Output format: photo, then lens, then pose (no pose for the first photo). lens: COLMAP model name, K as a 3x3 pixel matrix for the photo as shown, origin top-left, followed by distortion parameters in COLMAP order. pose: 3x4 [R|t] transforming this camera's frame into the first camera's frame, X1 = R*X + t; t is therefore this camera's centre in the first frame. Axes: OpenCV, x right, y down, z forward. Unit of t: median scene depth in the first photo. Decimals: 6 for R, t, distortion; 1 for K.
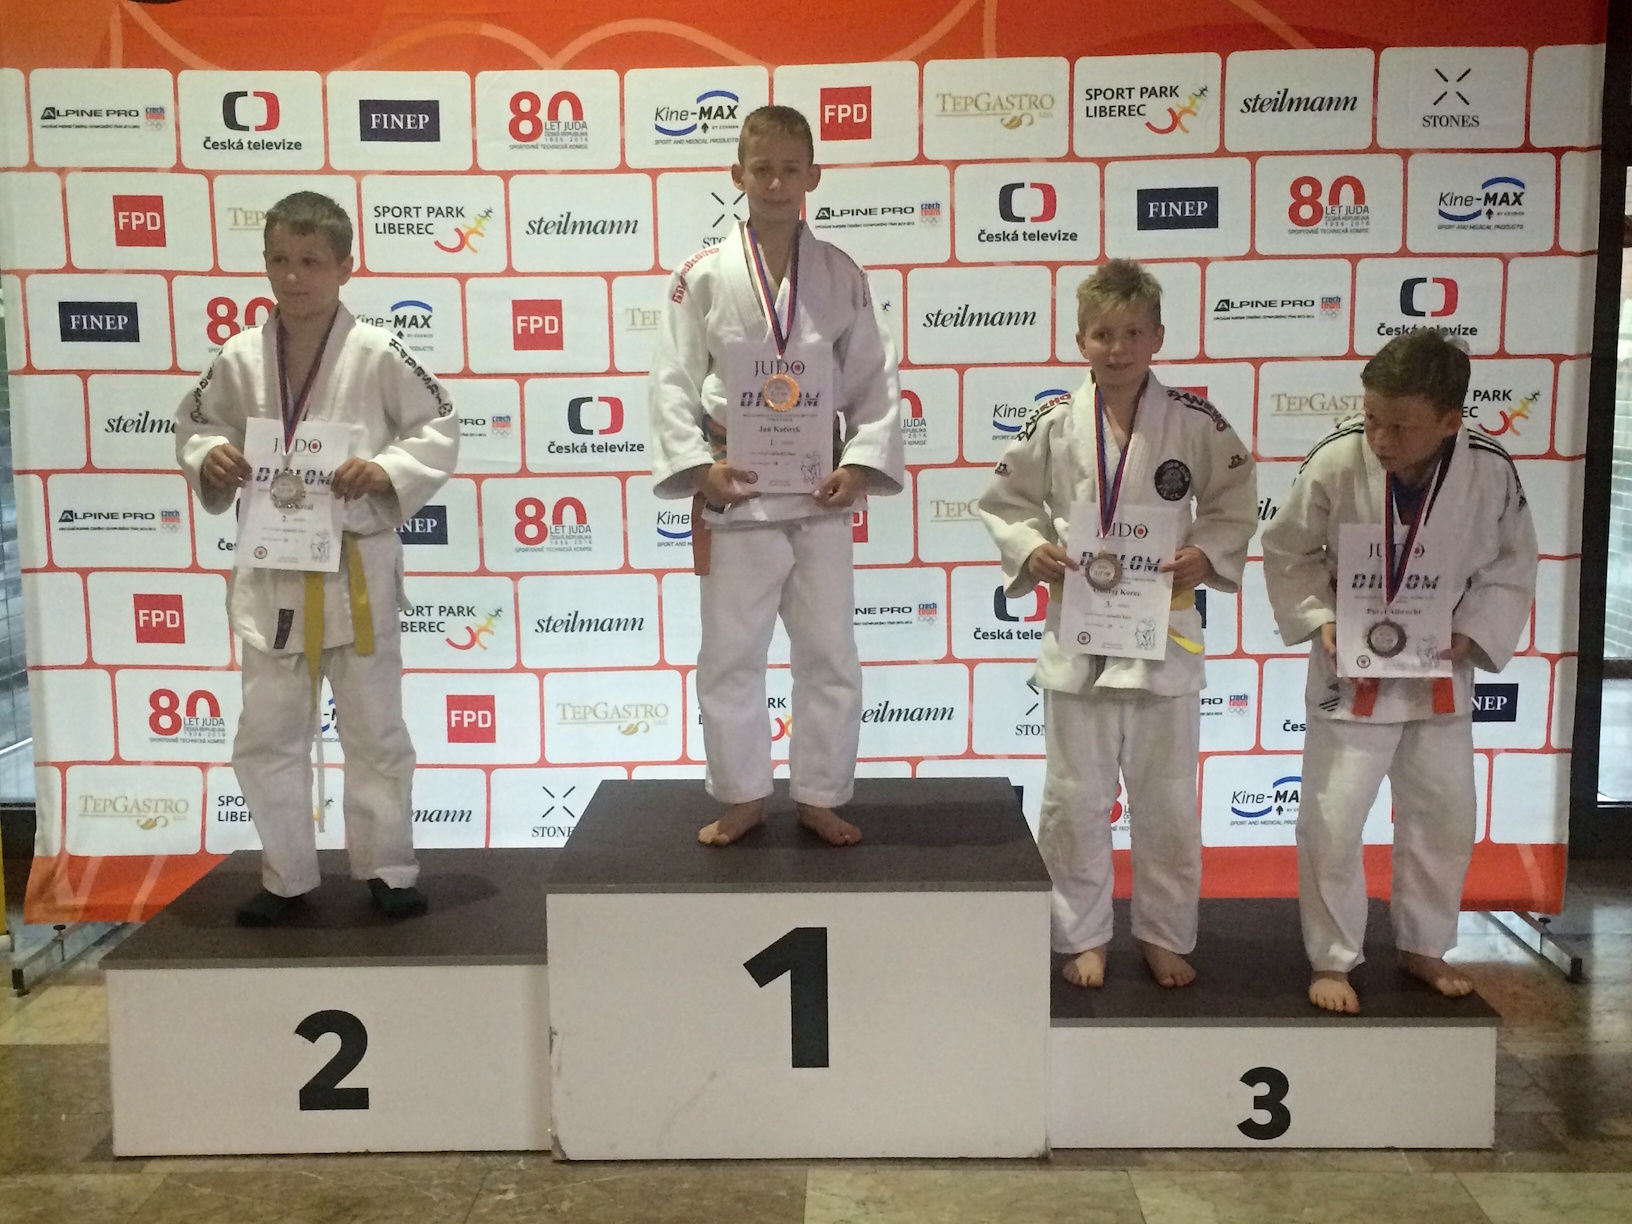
lens RADIAL K [[1949.7, 0, 820.9], [0, 1949.7, 610.7], [0, 0, 1]] dist [-0.017354, 0.000000]
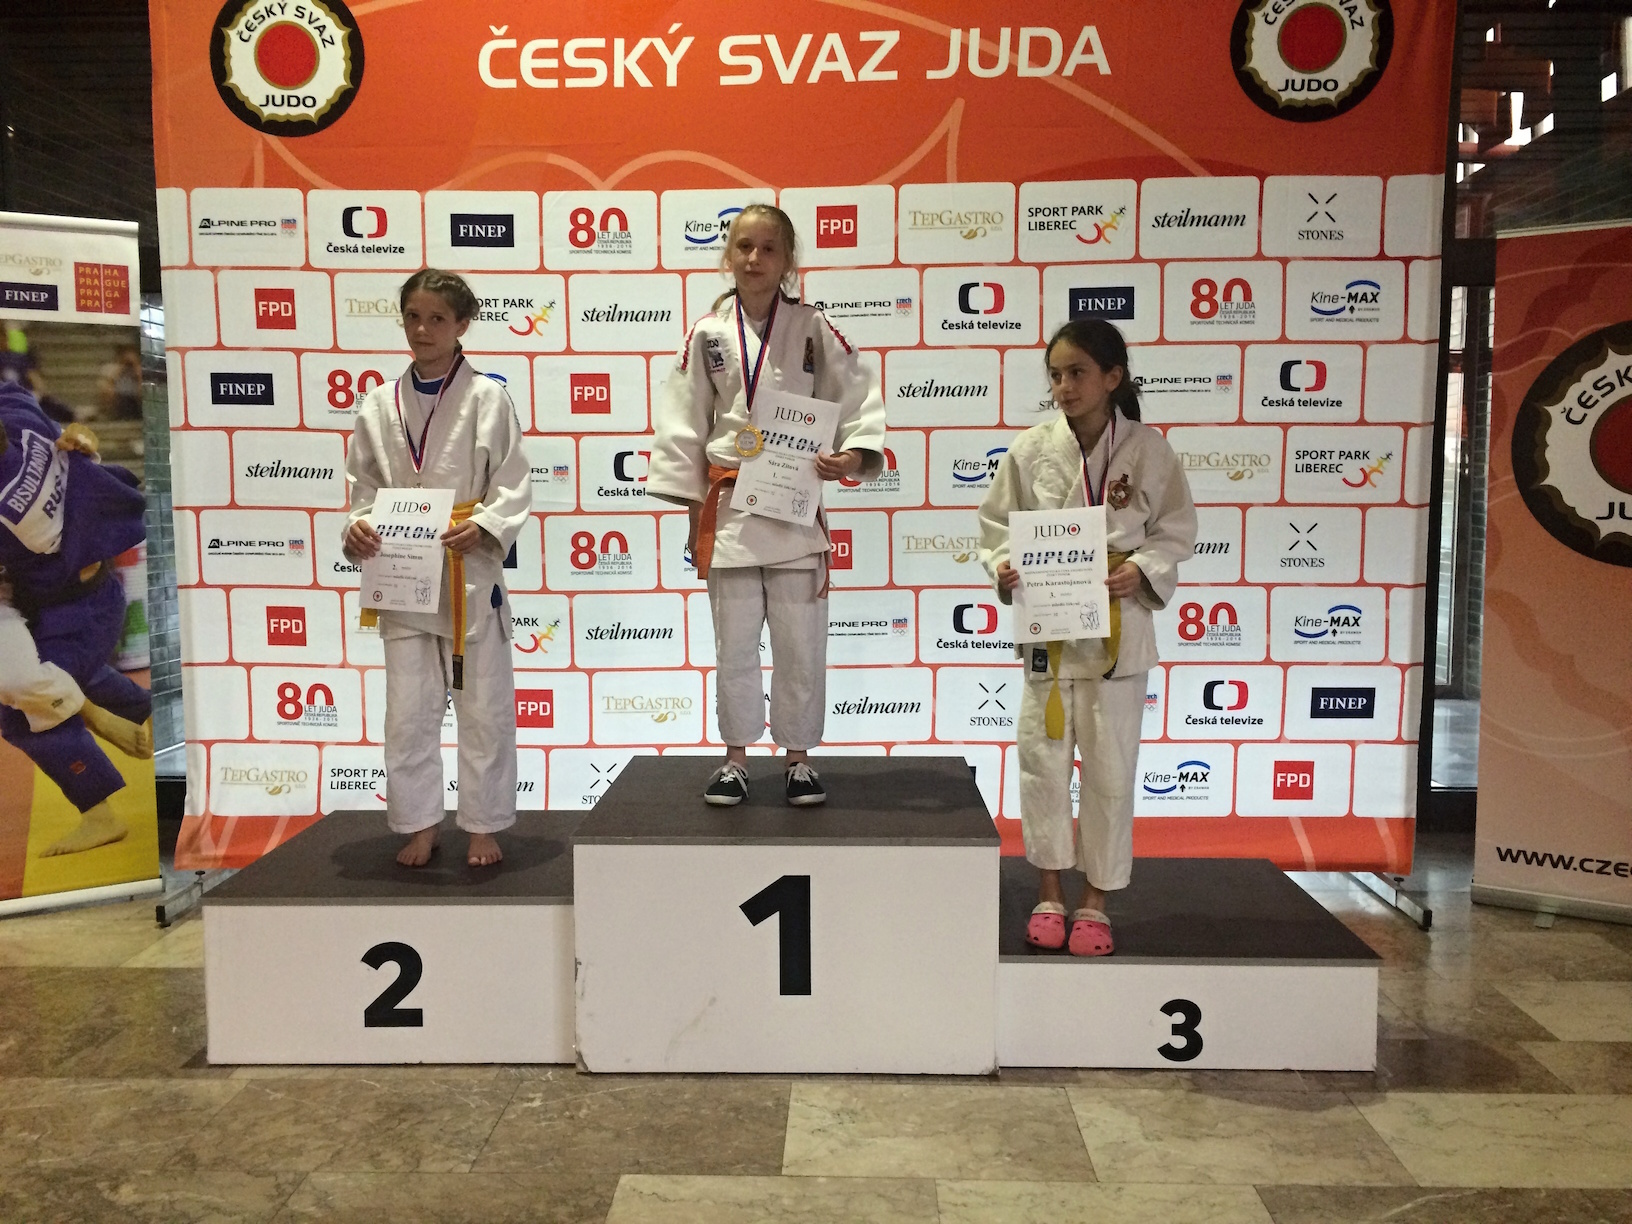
lens RADIAL K [[1378.5, 0, 815.3], [0, 1378.5, 610.8], [0, 0, 1]] dist [0.003046, -0.033431]
pose [[0.999898, 0.007974, -0.011828, 0.011337], [-0.008402, 0.999293, -0.036635, 0.024828], [0.011527, 0.036731, 0.999259, 0.120512]]
